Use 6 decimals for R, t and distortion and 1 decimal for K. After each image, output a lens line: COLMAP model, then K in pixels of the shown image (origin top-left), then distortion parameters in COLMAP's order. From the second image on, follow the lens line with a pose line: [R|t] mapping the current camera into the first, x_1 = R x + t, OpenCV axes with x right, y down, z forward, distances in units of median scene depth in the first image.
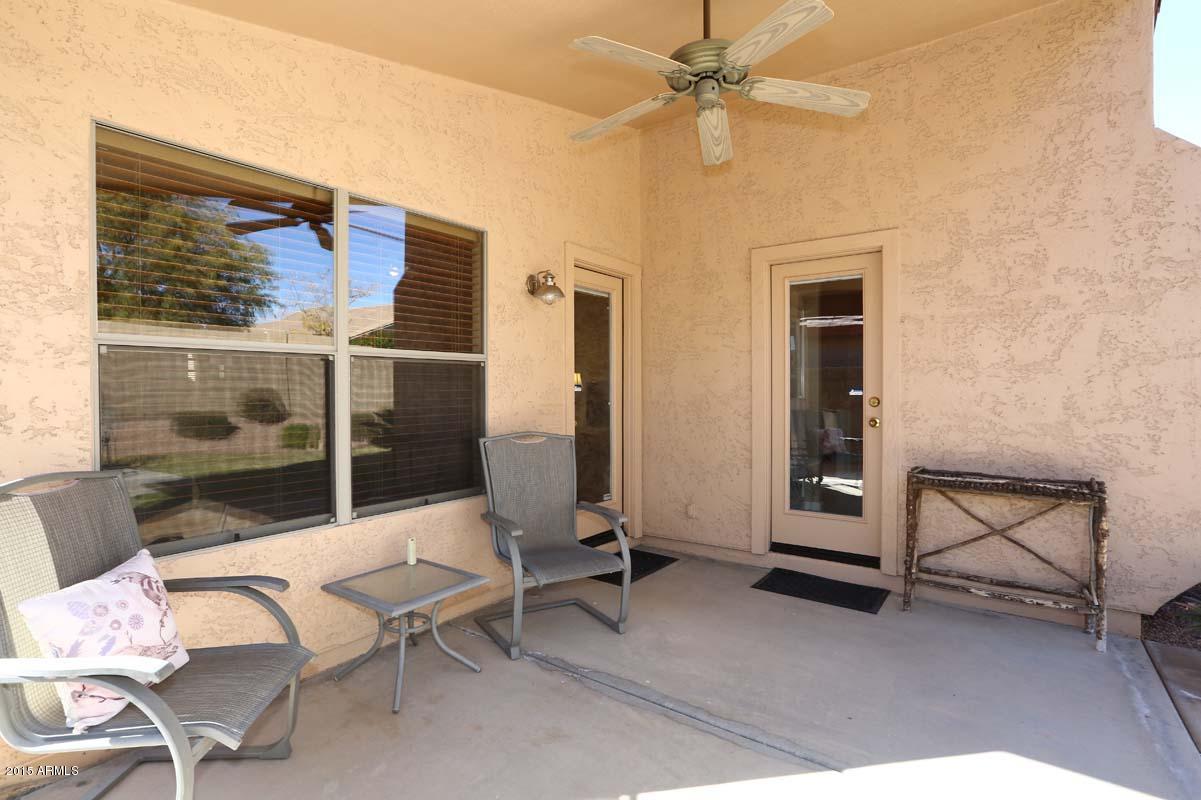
lens RADIAL K [[583.1, 0, 600.5], [0, 583.1, 400.0], [0, 0, 1]] dist [-0.029299, 0.001118]
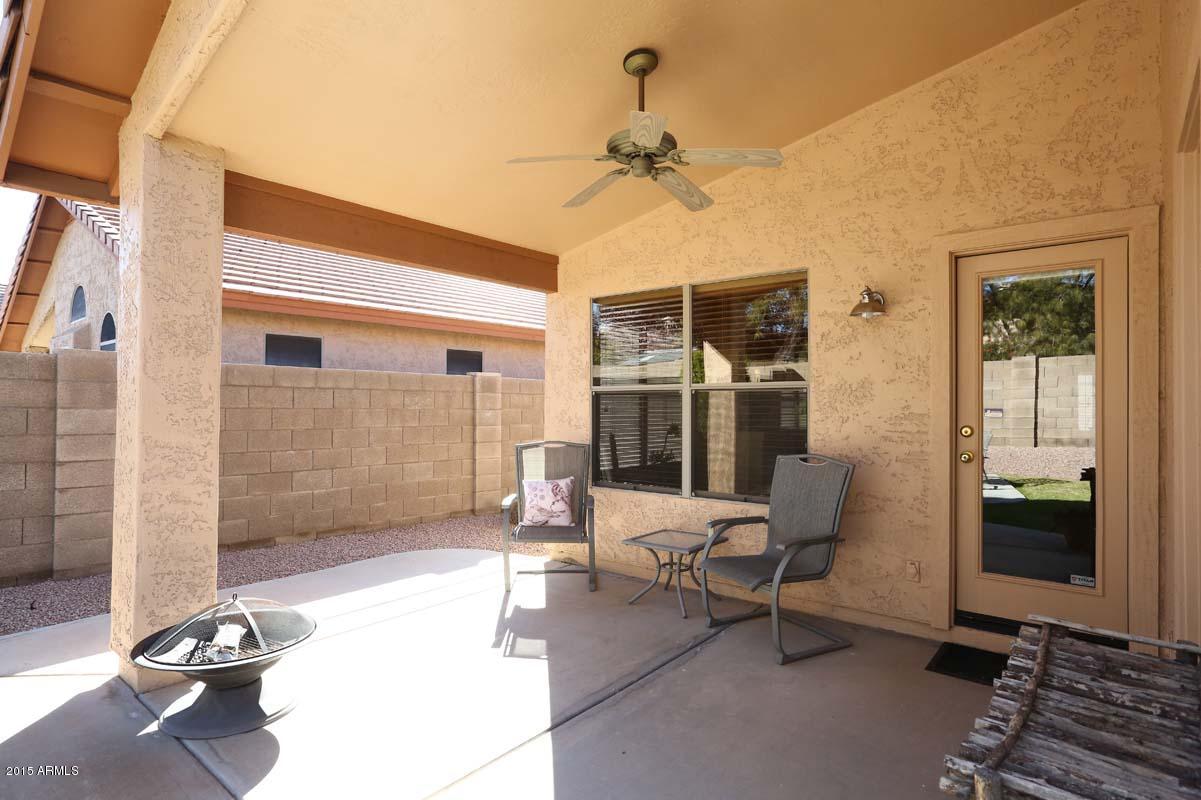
lens RADIAL K [[630.9, 0, 594.0], [0, 630.9, 405.4], [0, 0, 1]] dist [-0.049190, 0.031778]
pose [[-0.065274, -0.004417, -0.997858, 1.118813], [-0.026255, 0.999652, -0.002707, -0.020140], [0.997522, 0.026022, -0.065368, 0.758835]]
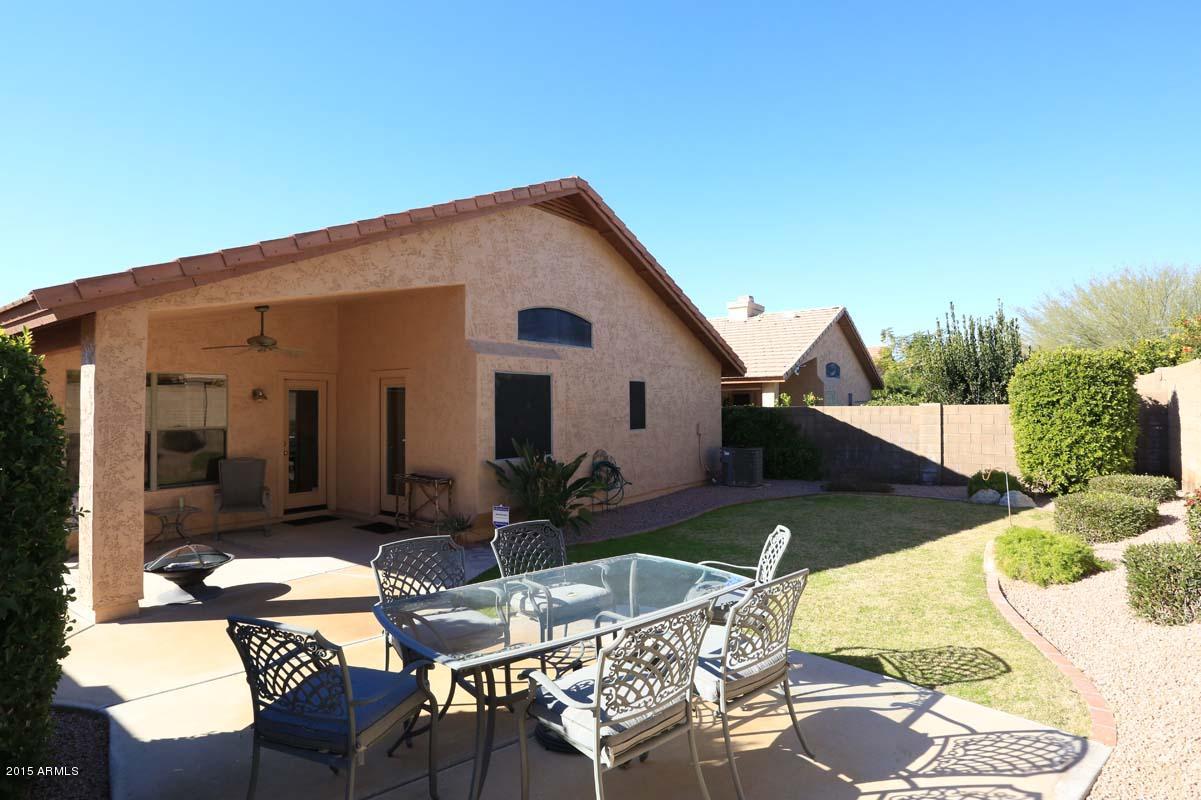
lens RADIAL K [[630.9, 0, 594.0], [0, 630.9, 405.4], [0, 0, 1]] dist [-0.049190, 0.031778]
pose [[0.999941, -0.004528, -0.009903, 1.522275], [0.004285, 0.999693, -0.024409, -0.103627], [0.010011, 0.024365, 0.999653, -1.767615]]
